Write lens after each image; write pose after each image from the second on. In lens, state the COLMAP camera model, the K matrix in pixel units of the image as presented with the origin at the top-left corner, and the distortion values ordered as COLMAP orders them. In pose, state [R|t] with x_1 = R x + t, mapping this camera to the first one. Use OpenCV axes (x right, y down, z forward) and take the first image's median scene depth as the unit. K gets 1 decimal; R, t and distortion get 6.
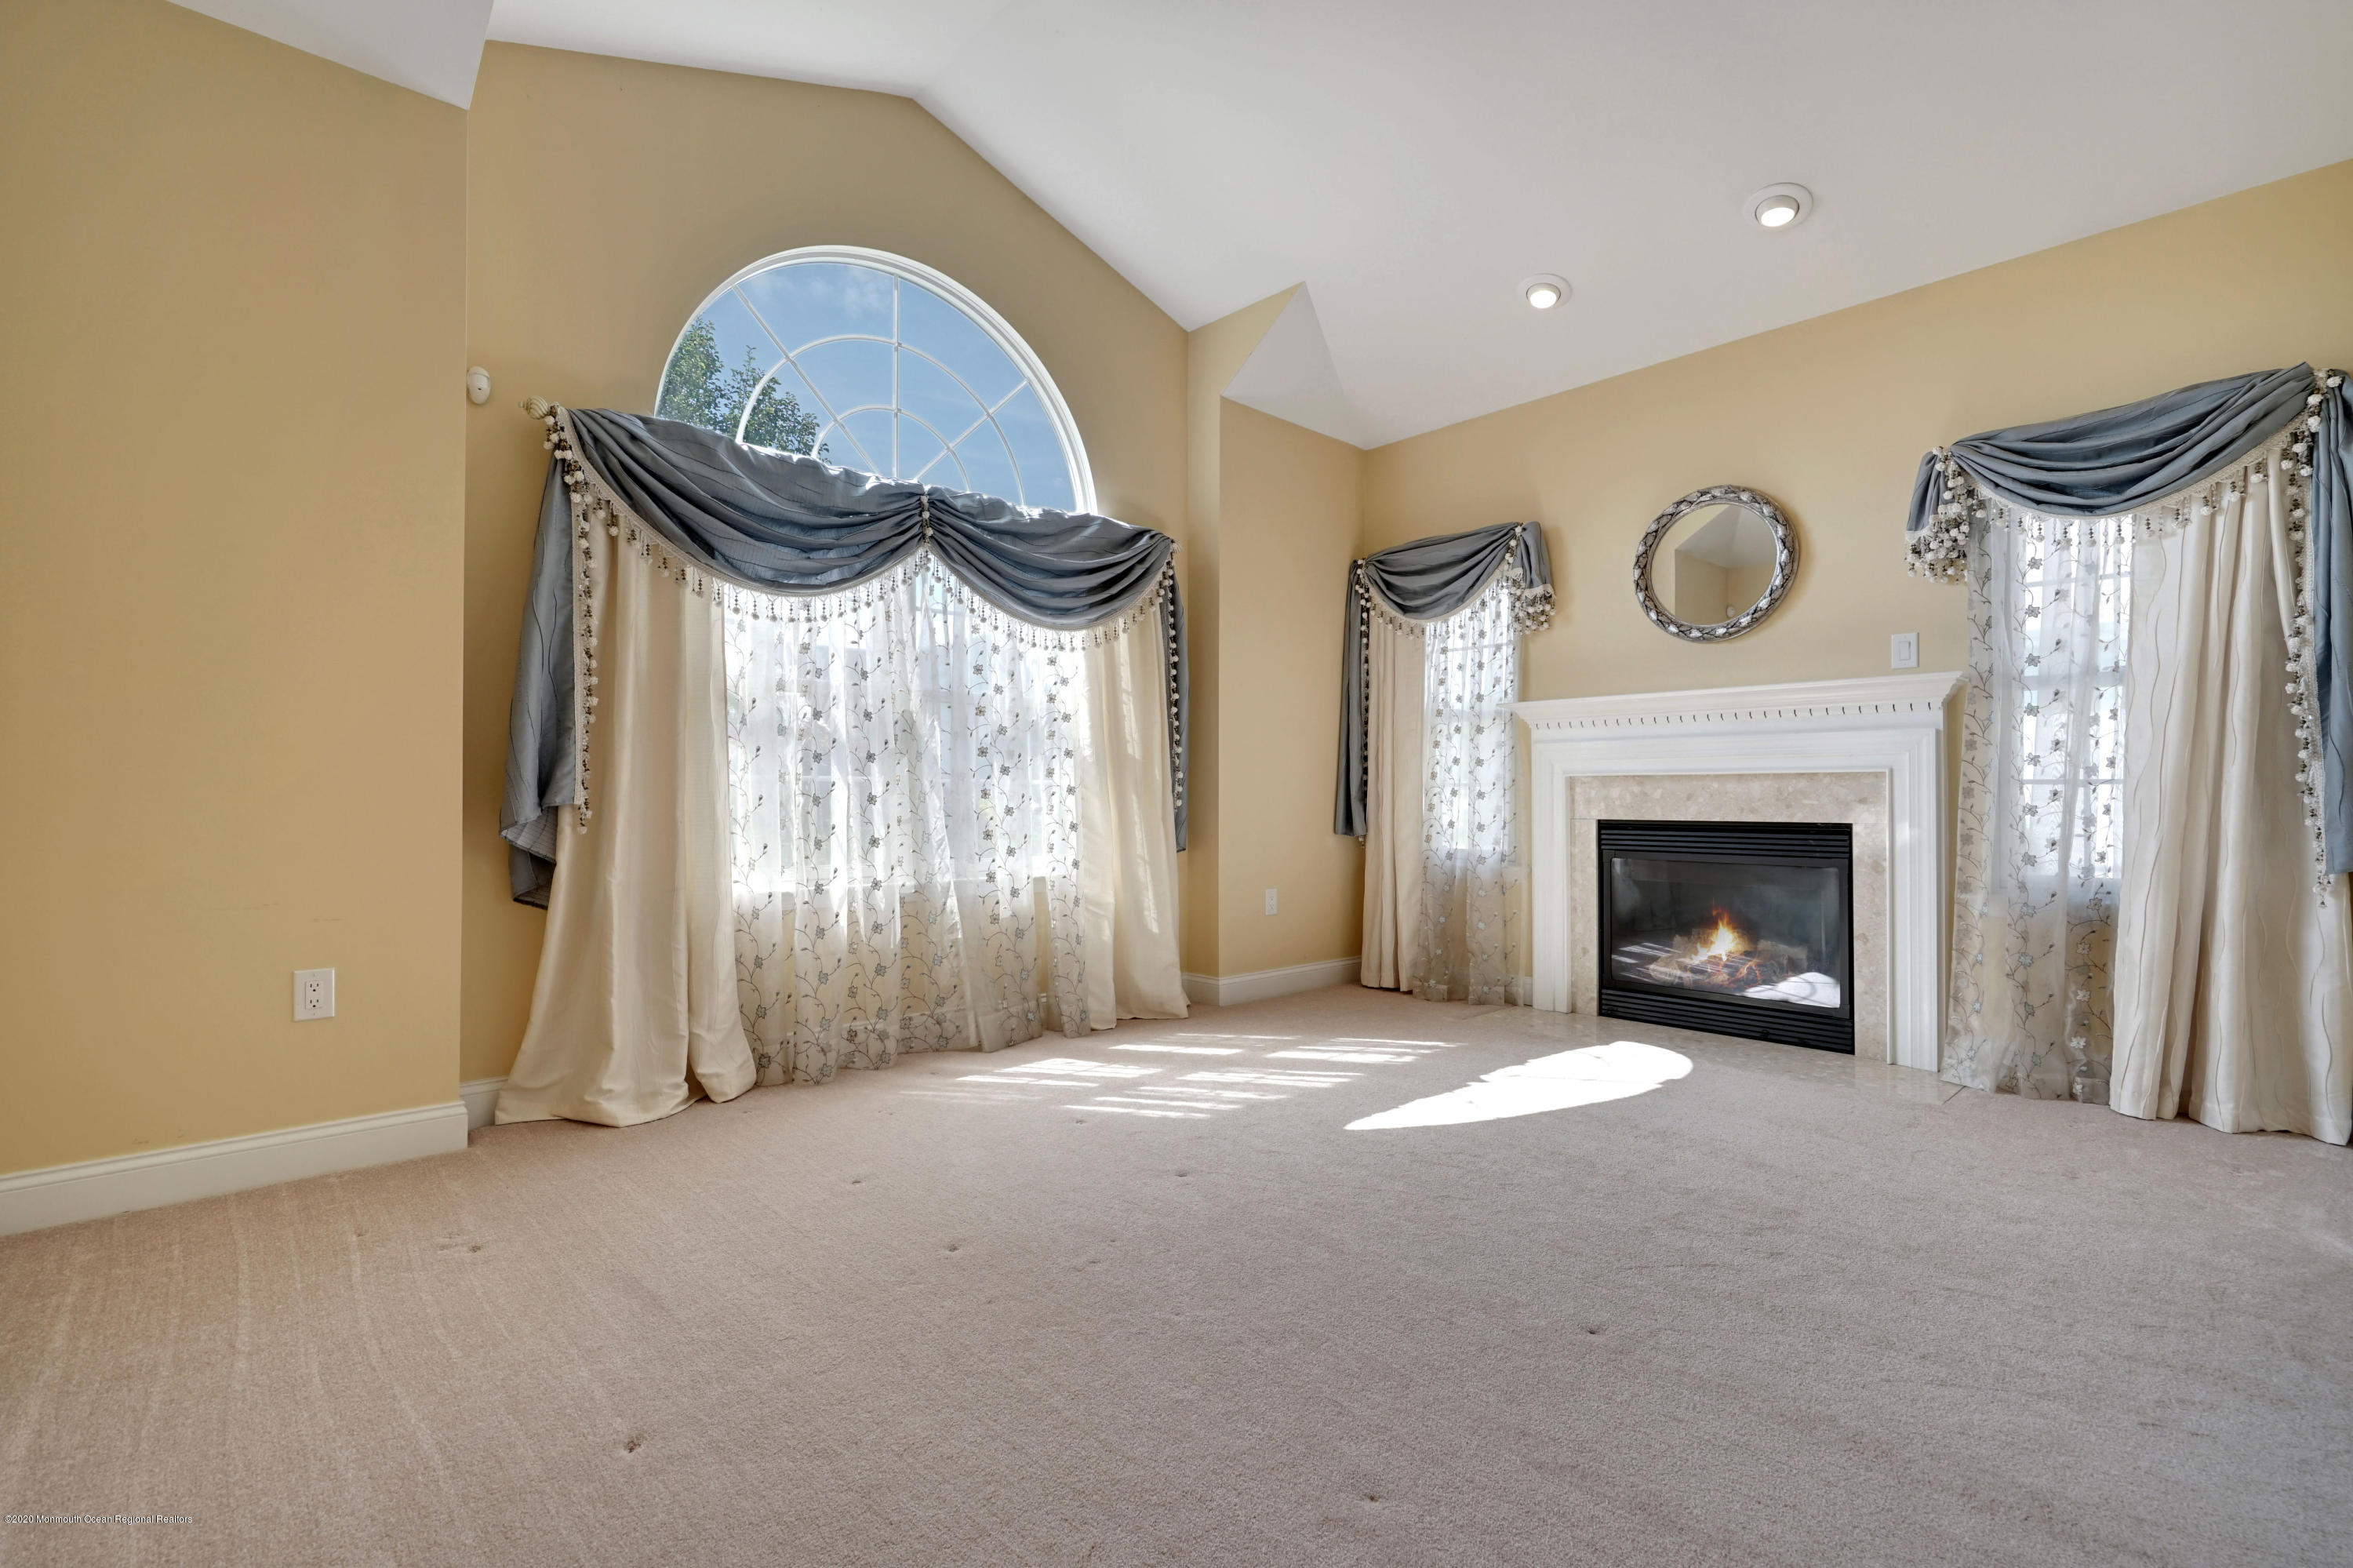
lens RADIAL K [[1060.4, 0, 1171.9], [0, 1060.4, 784.6], [0, 0, 1]] dist [-0.002340, 0.001120]
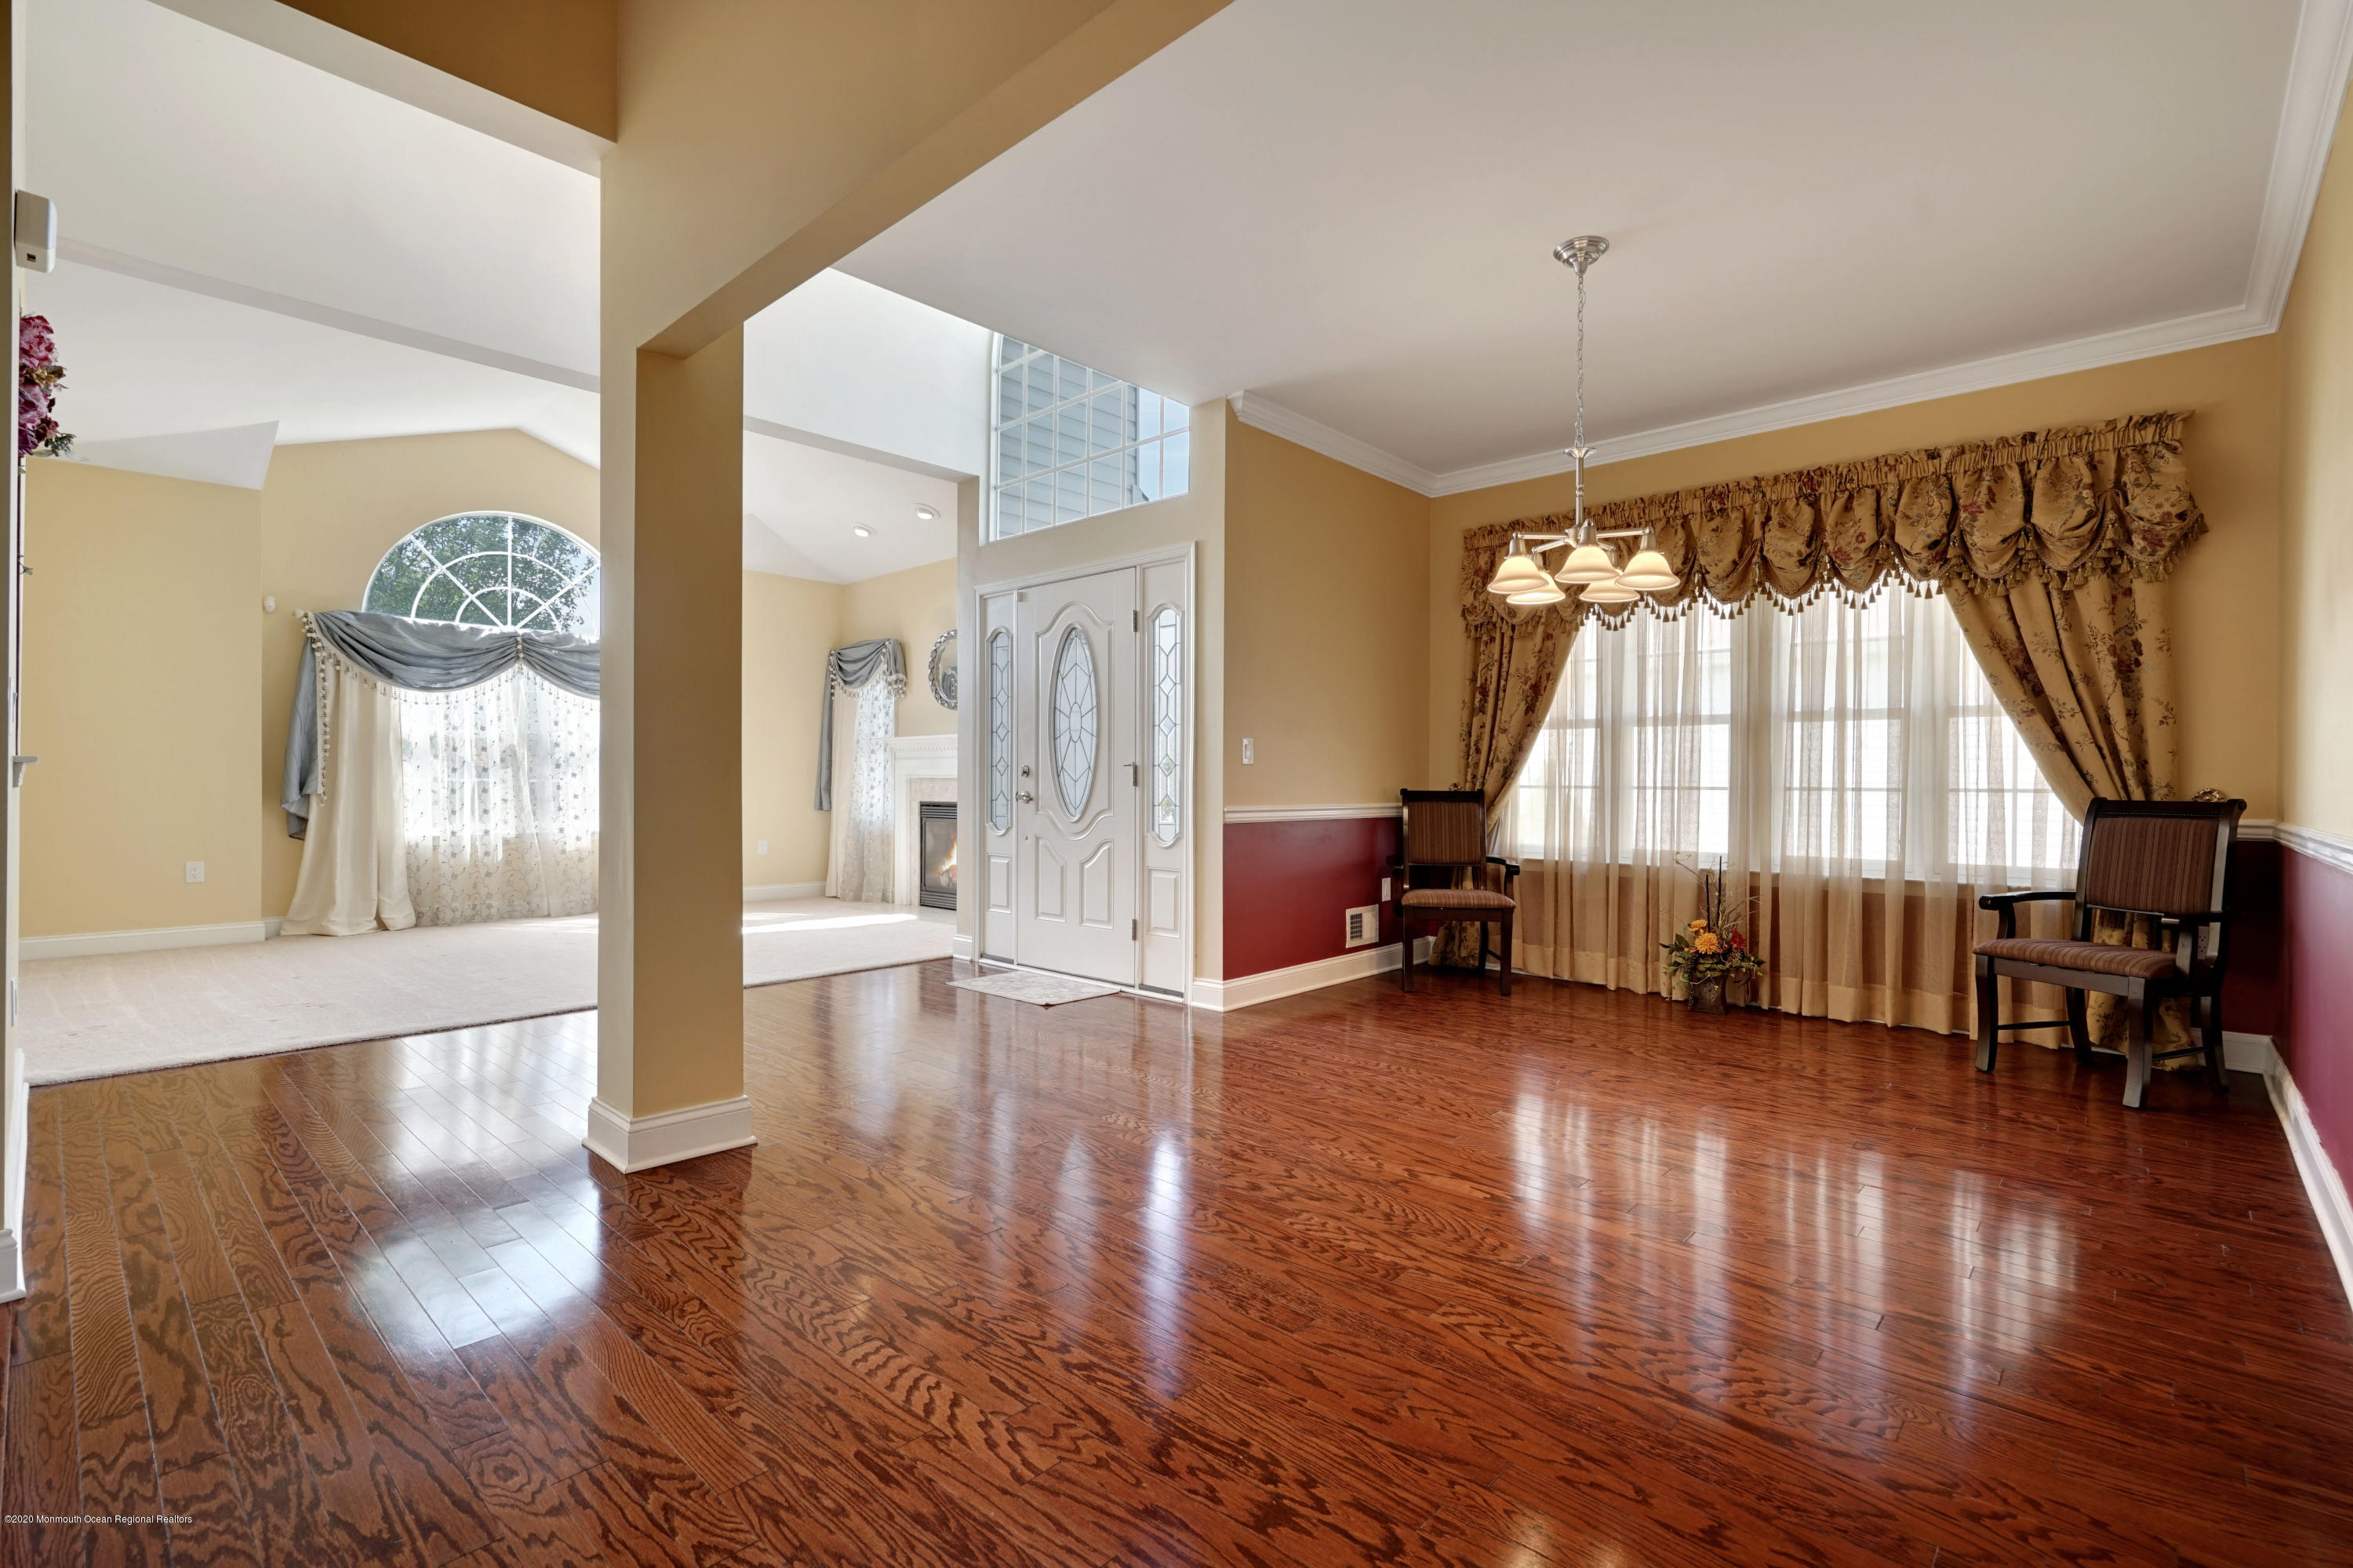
lens RADIAL K [[1060.4, 0, 1177.4], [0, 1060.4, 784.8], [0, 0, 1]] dist [-0.002340, 0.001120]
pose [[0.997397, 0.001029, 0.072099, 0.866665], [-0.002016, 0.999905, 0.013625, -0.026565], [-0.072078, -0.013735, 0.997304, -1.084761]]
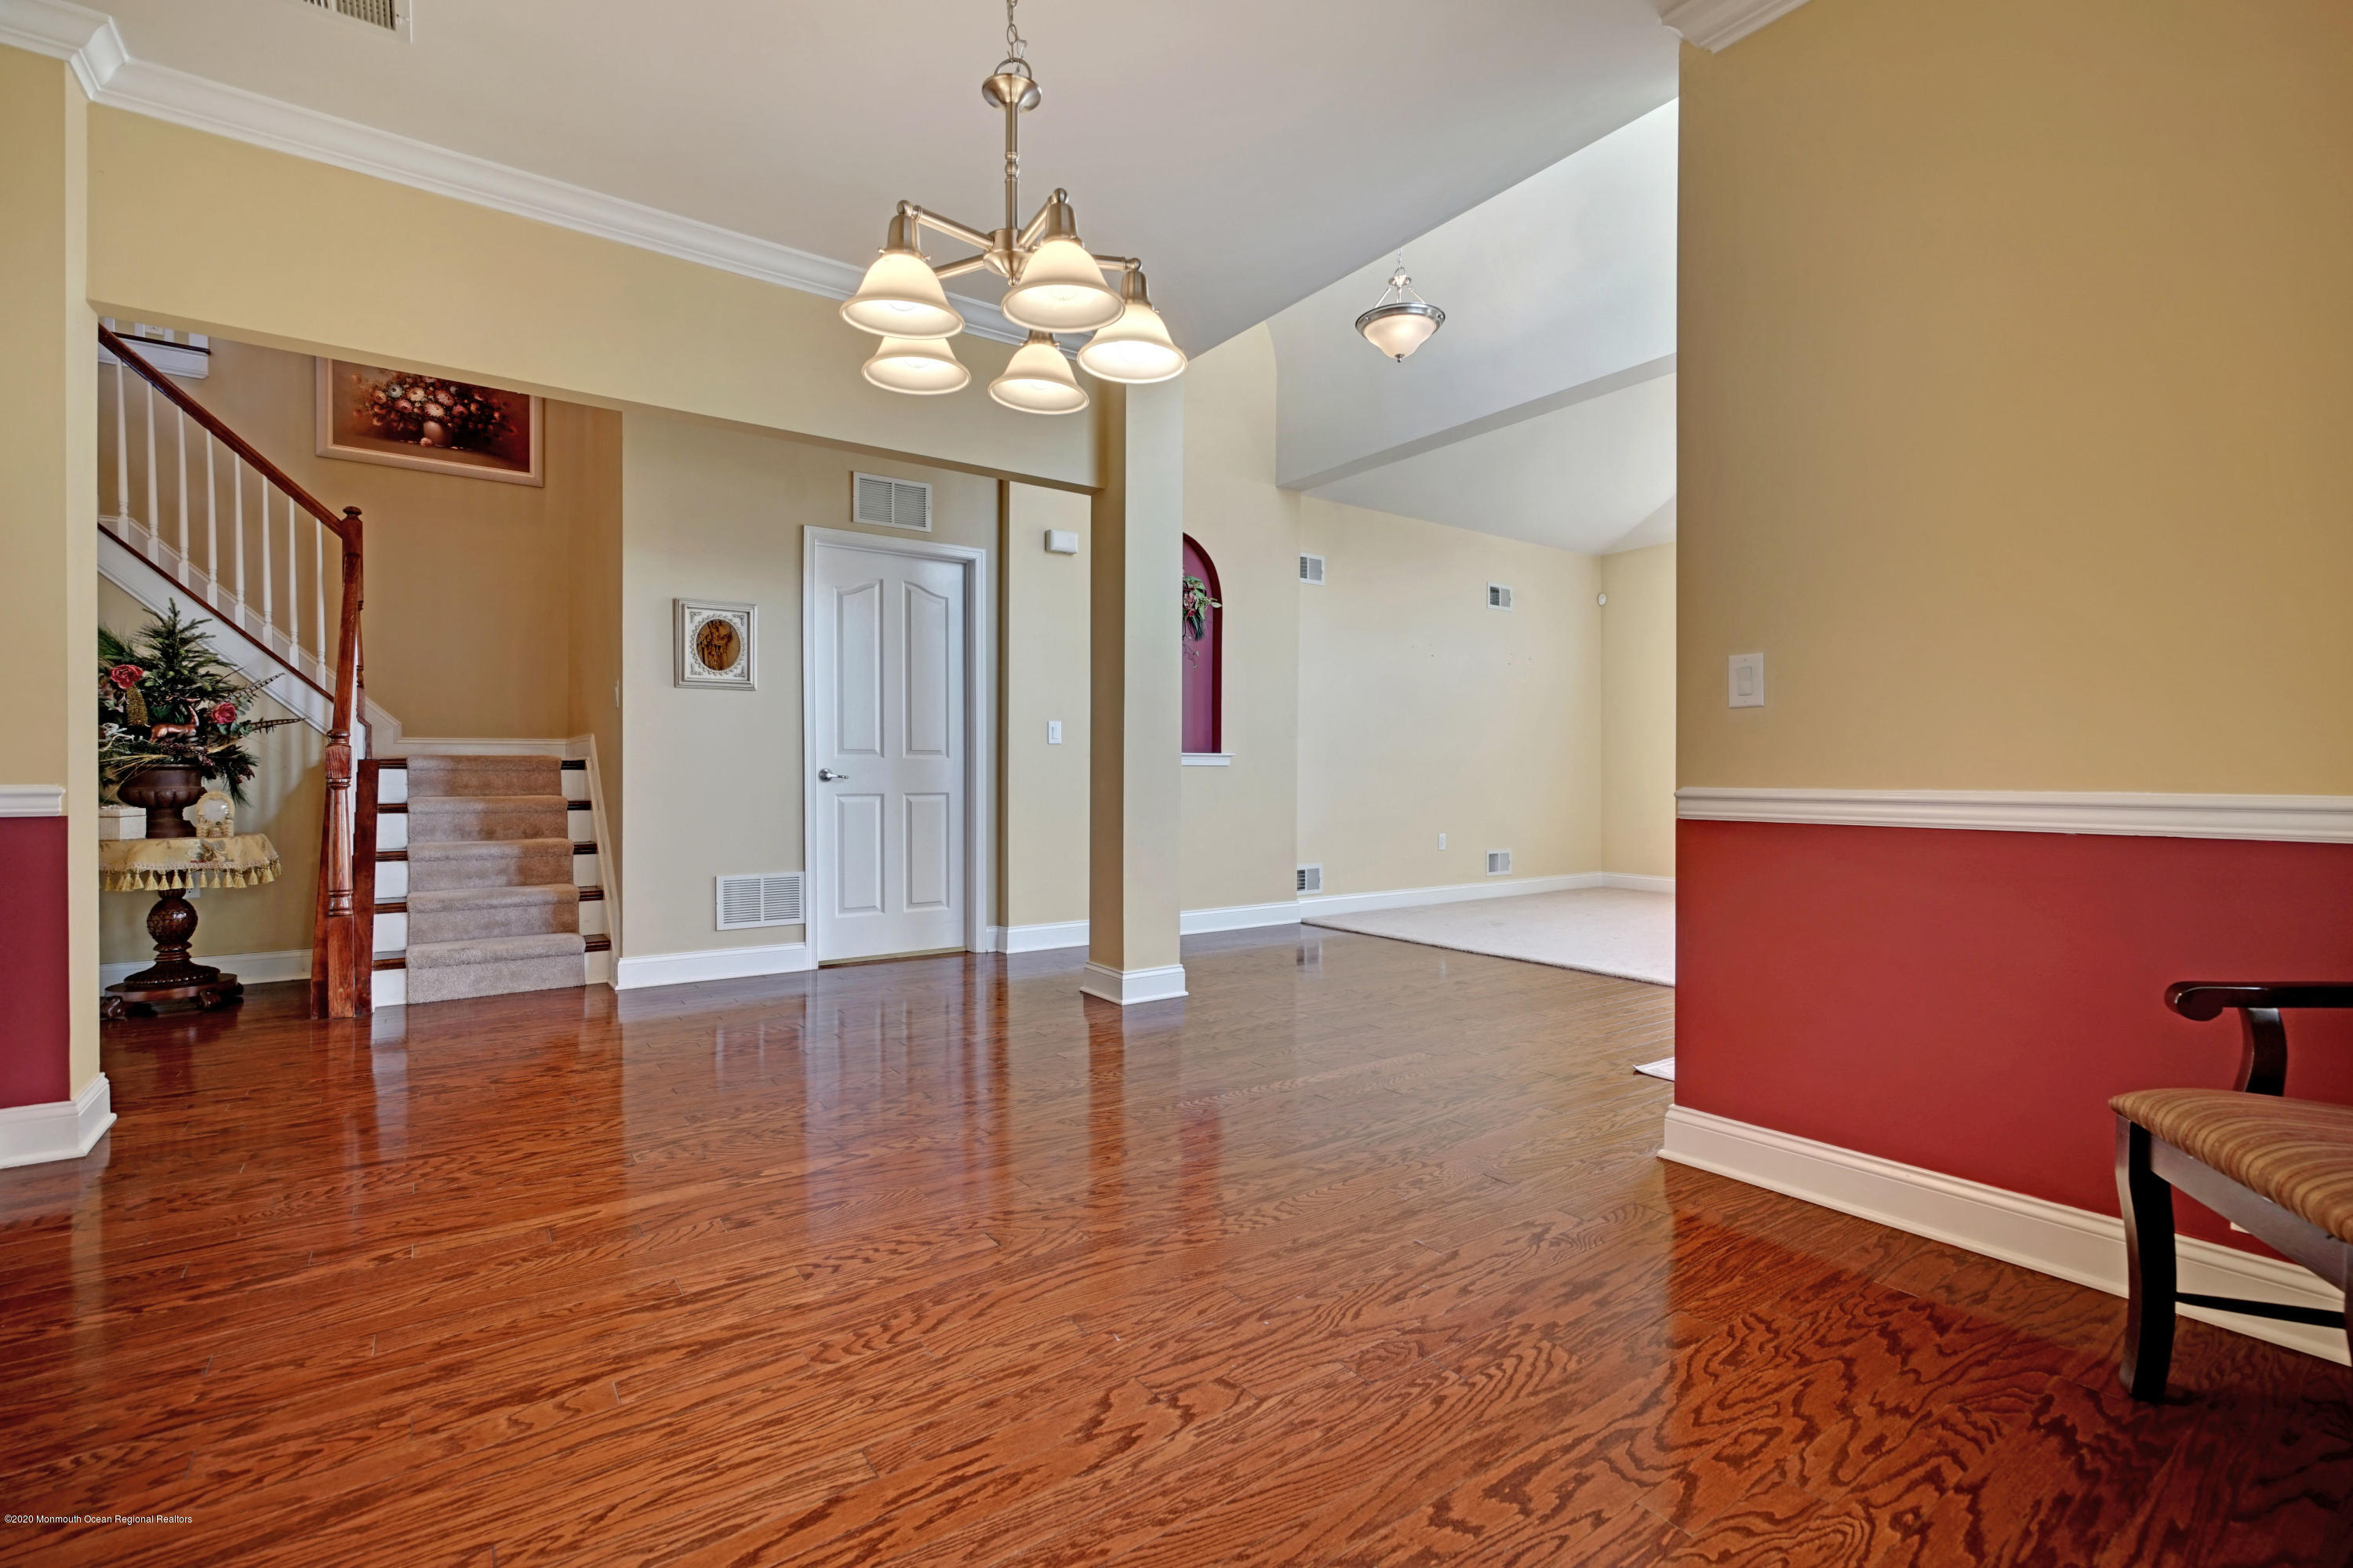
lens RADIAL K [[1060.4, 0, 1173.5], [0, 1060.4, 784.1], [0, 0, 1]] dist [-0.002340, 0.001120]
pose [[-0.130893, 0.004269, -0.991387, 1.737810], [0.010186, 0.999944, 0.002961, 0.008925], [0.991344, -0.009710, -0.130929, -0.071527]]
